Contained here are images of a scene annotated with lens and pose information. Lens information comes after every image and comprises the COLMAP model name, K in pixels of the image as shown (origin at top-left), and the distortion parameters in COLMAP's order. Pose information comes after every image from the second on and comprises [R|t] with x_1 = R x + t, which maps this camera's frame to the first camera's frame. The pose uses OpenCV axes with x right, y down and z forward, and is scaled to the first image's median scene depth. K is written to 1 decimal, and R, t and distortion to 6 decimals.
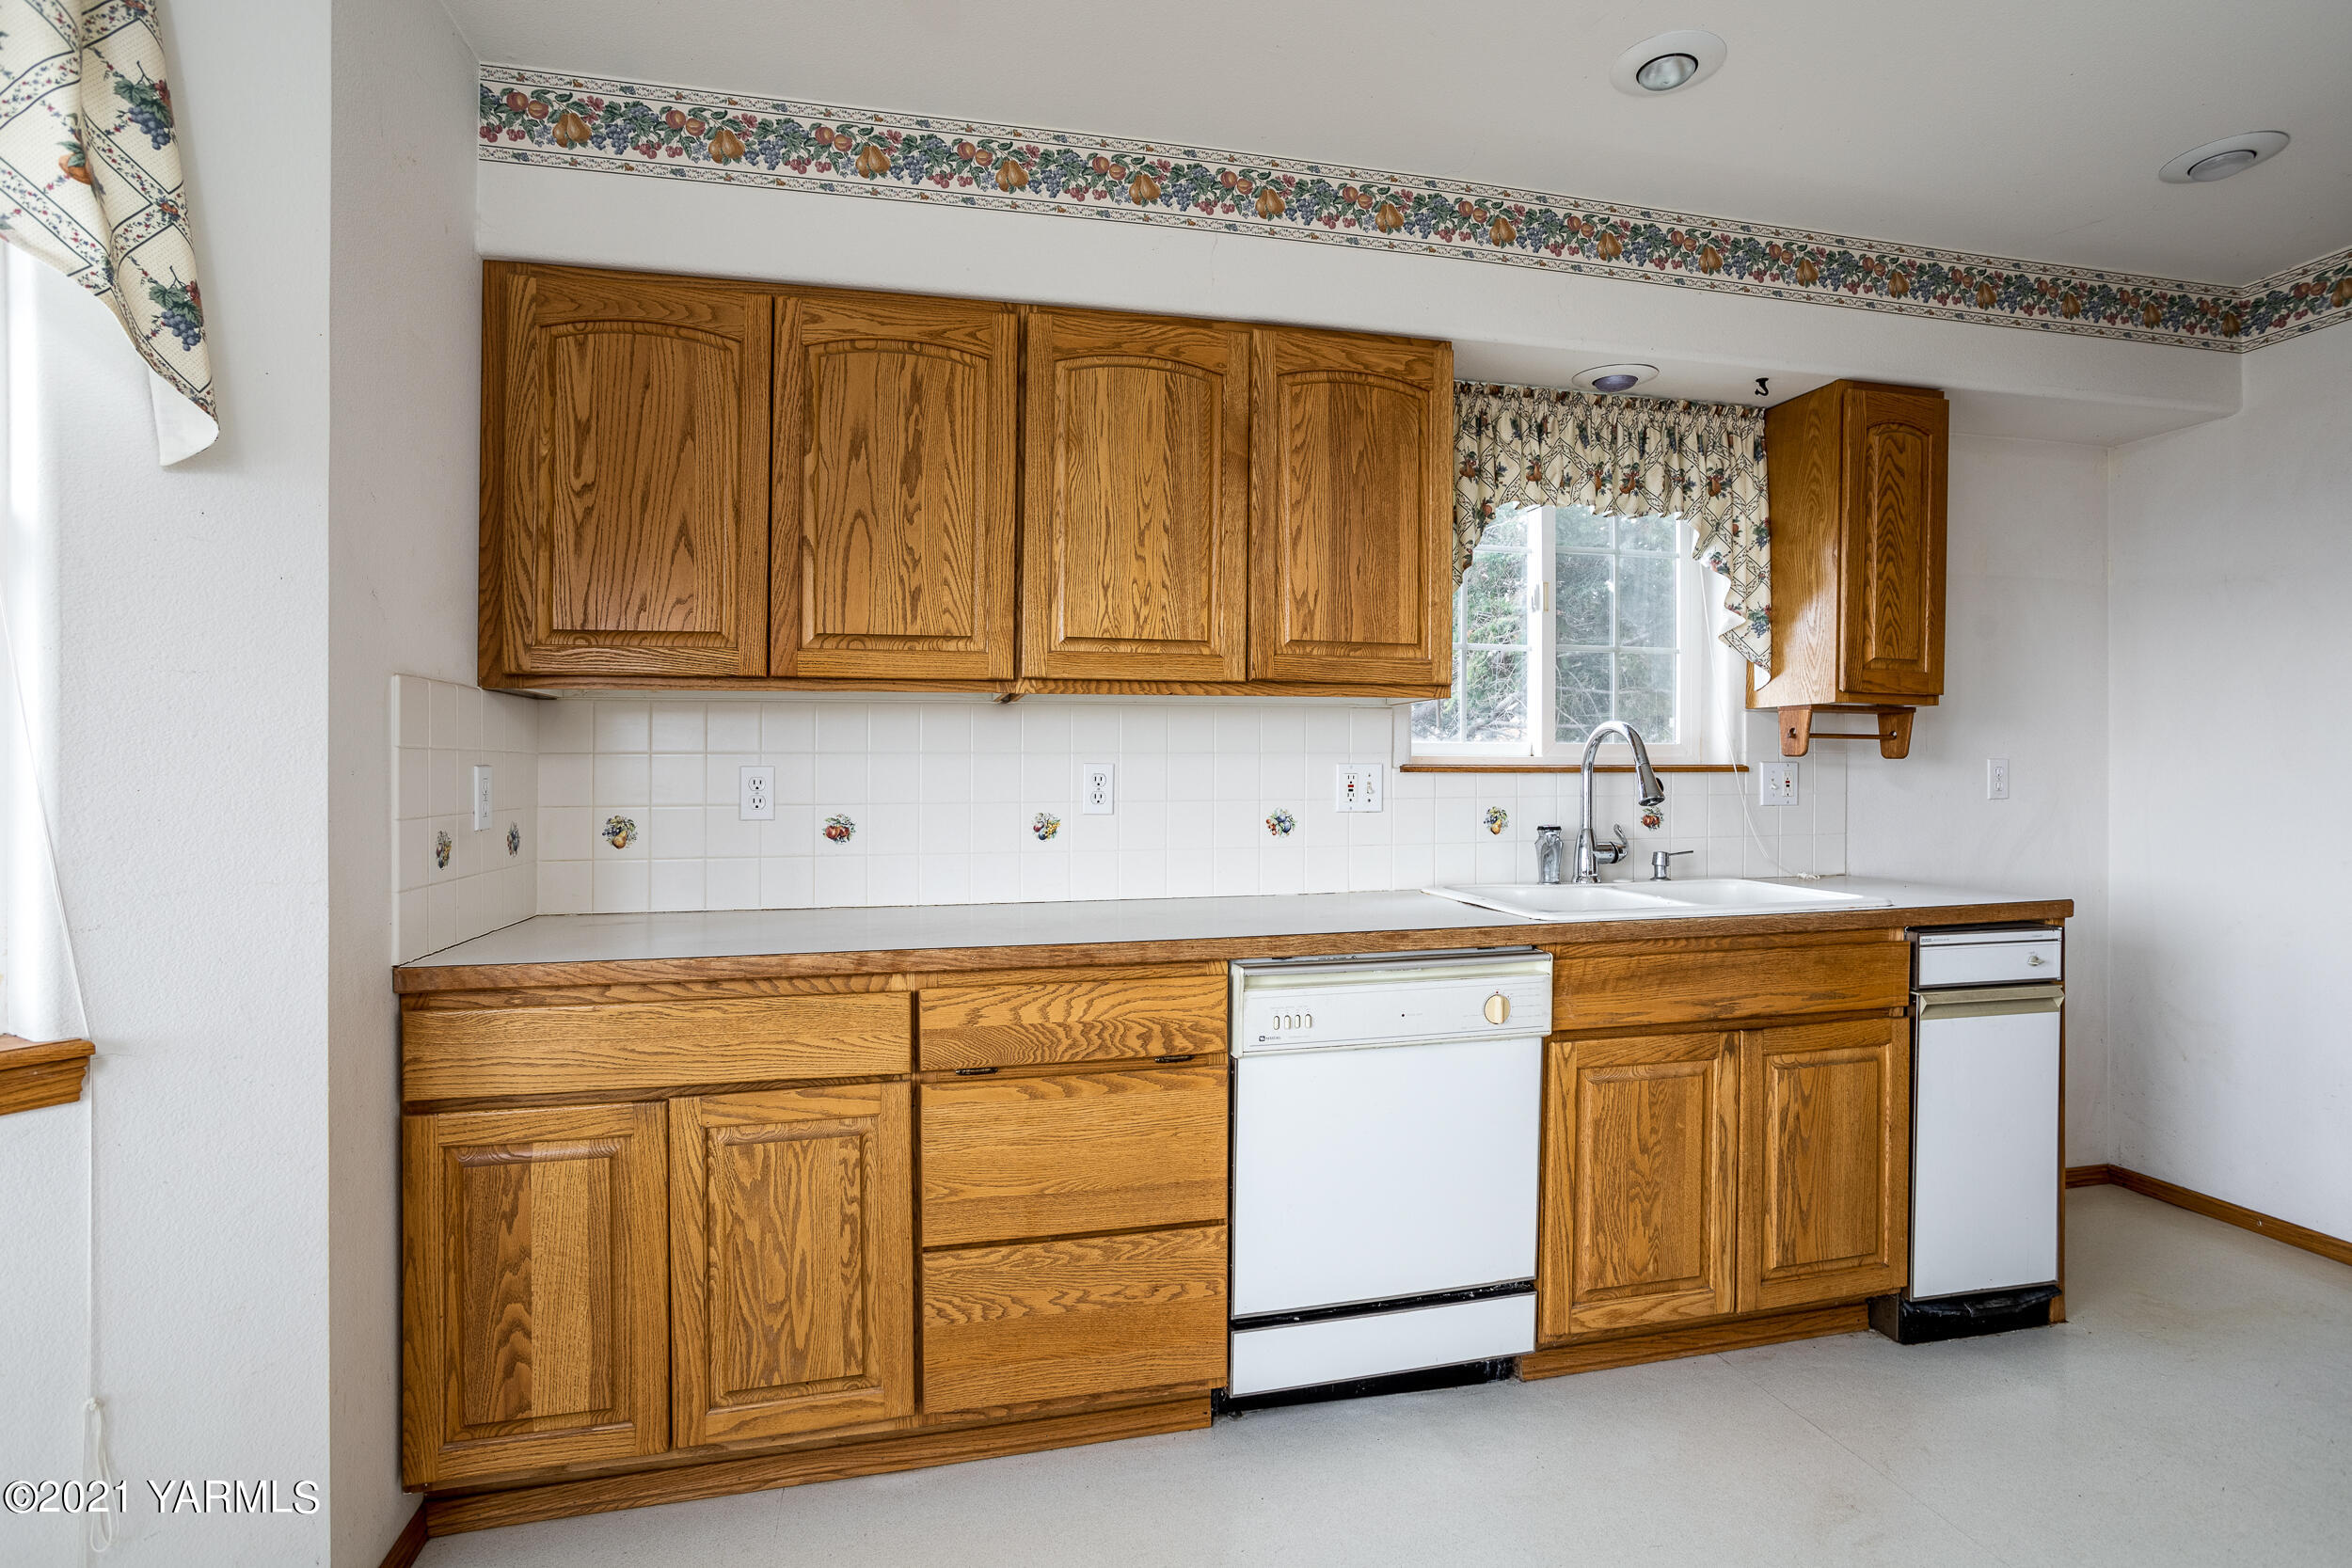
lens RADIAL K [[1163.5, 0, 1177.9], [0, 1163.5, 753.4], [0, 0, 1]] dist [-0.054877, 0.033337]
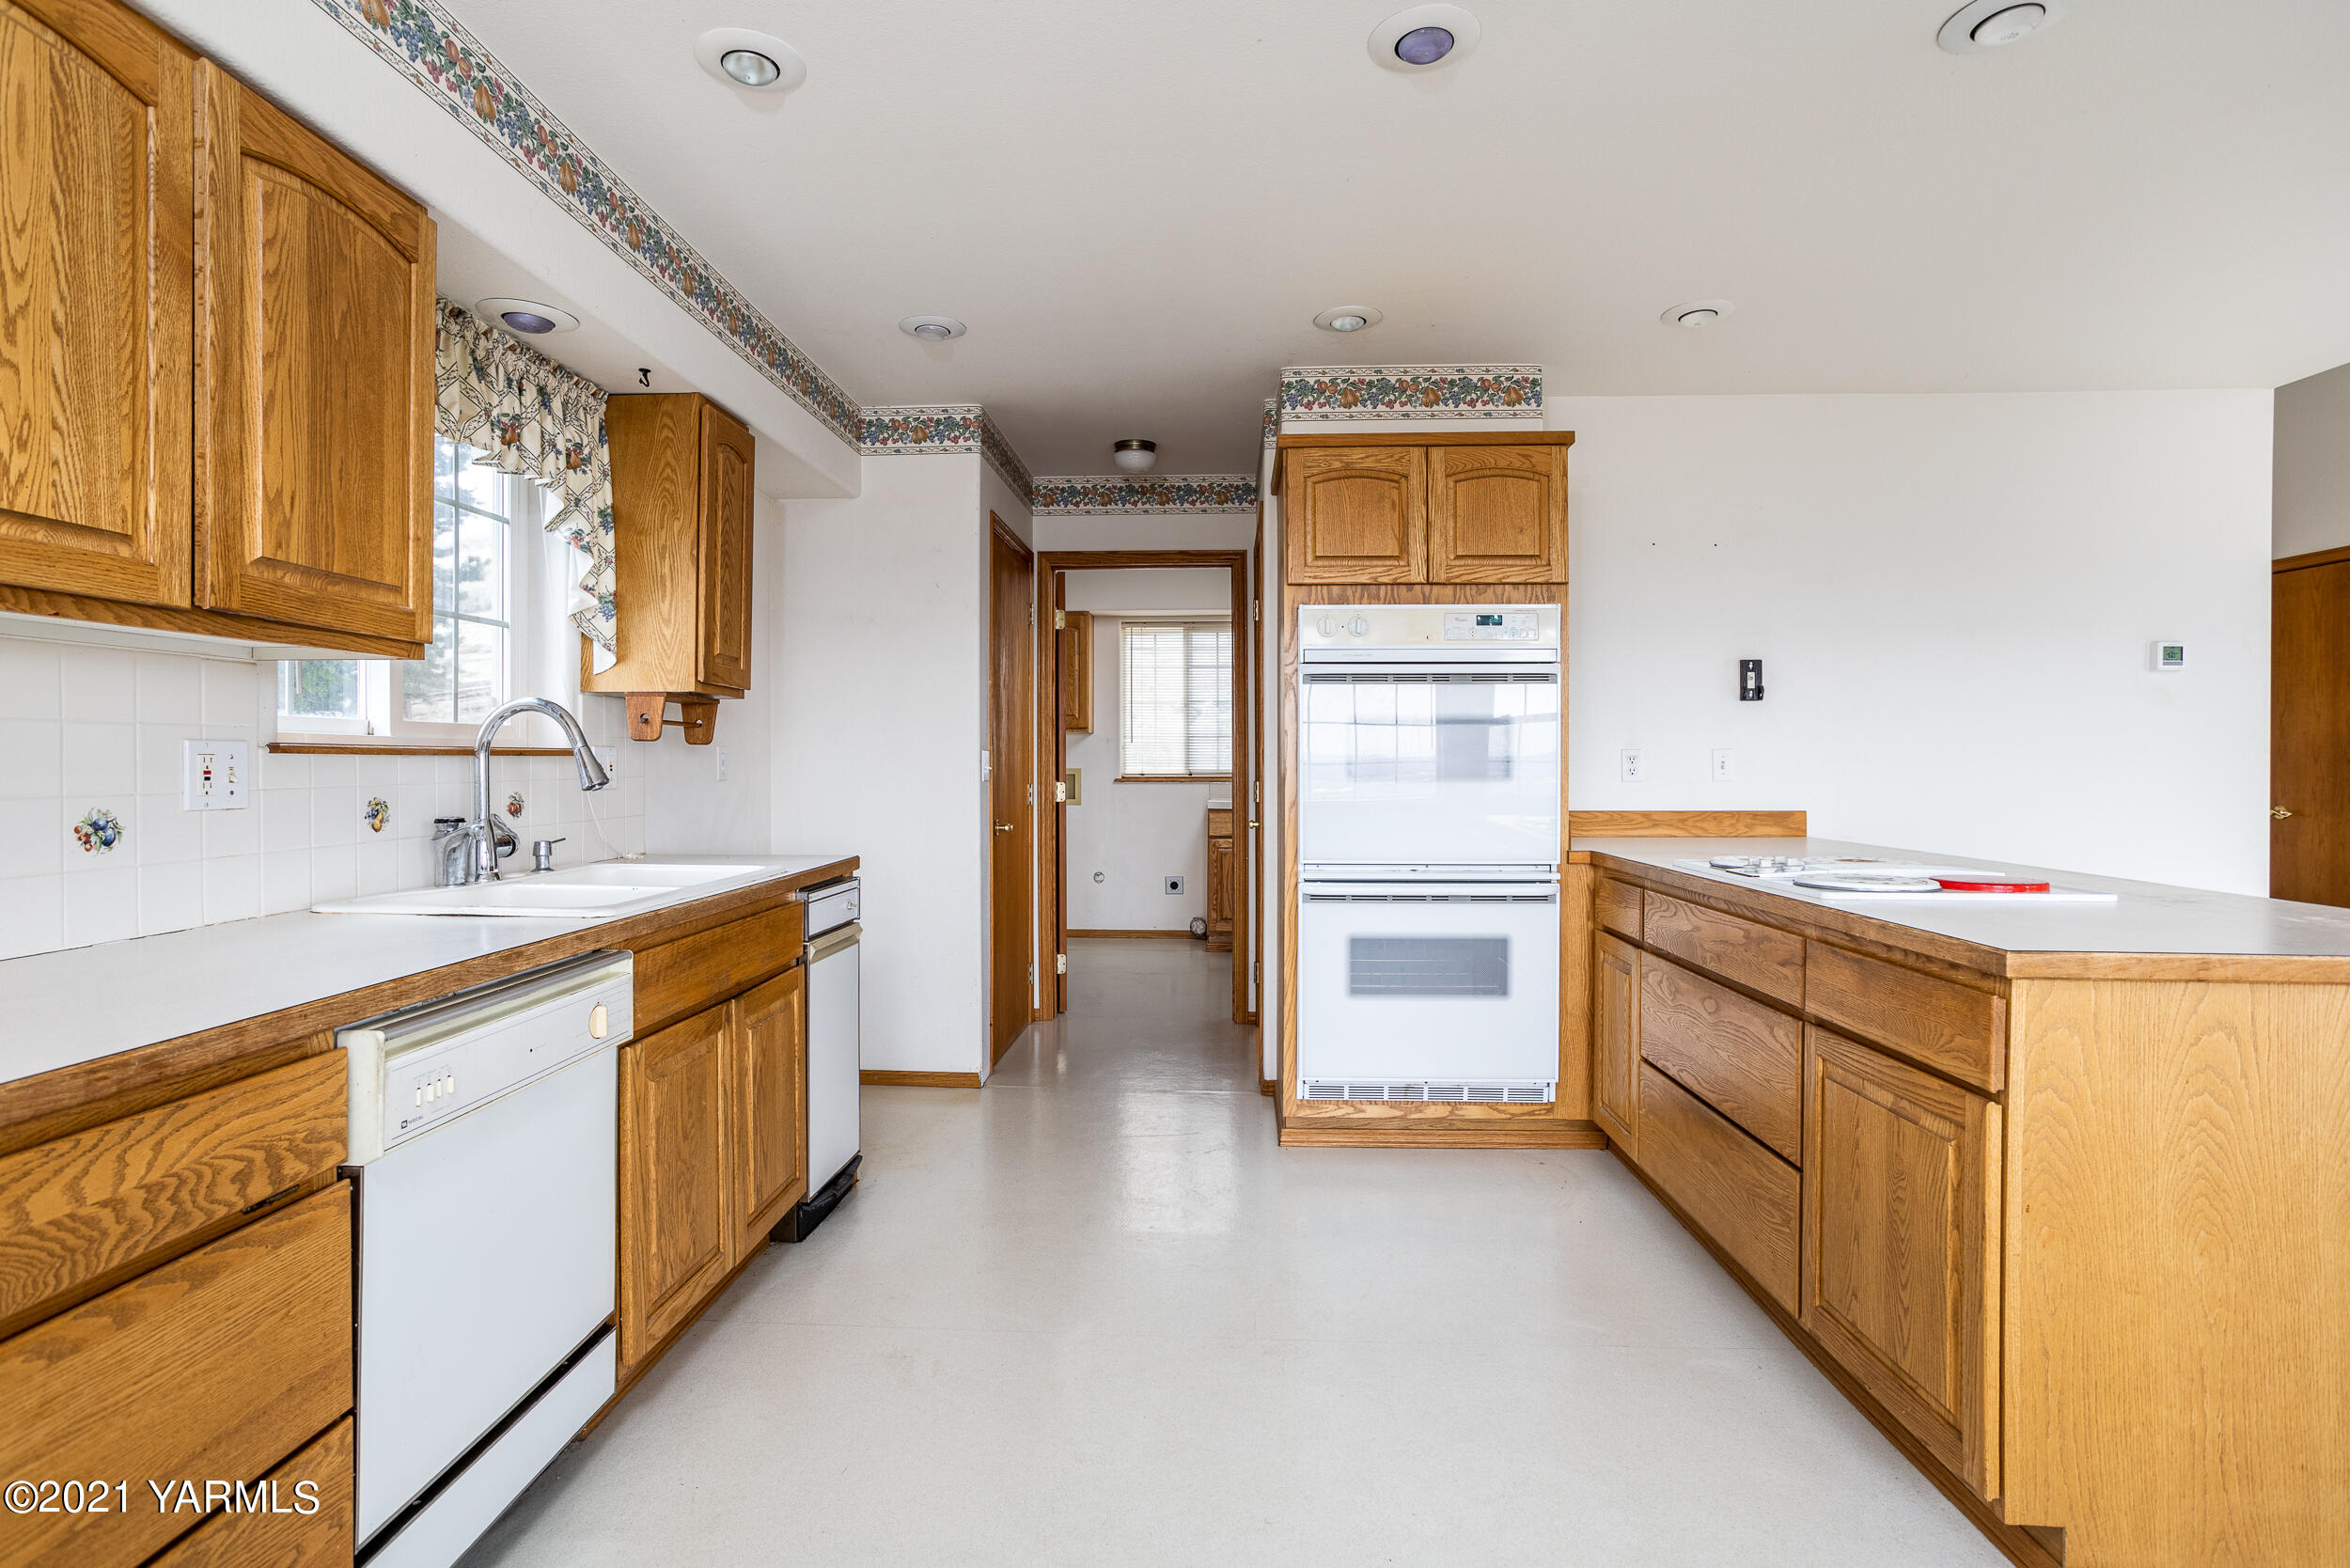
lens RADIAL K [[1166.8, 0, 1164.9], [0, 1166.8, 761.4], [0, 0, 1]] dist [-0.024476, 0.024262]
pose [[0.292702, 0.001460, 0.956203, -0.390819], [-0.018043, 0.999829, 0.003996, 0.009819], [-0.956034, -0.018423, 0.292678, 0.289153]]
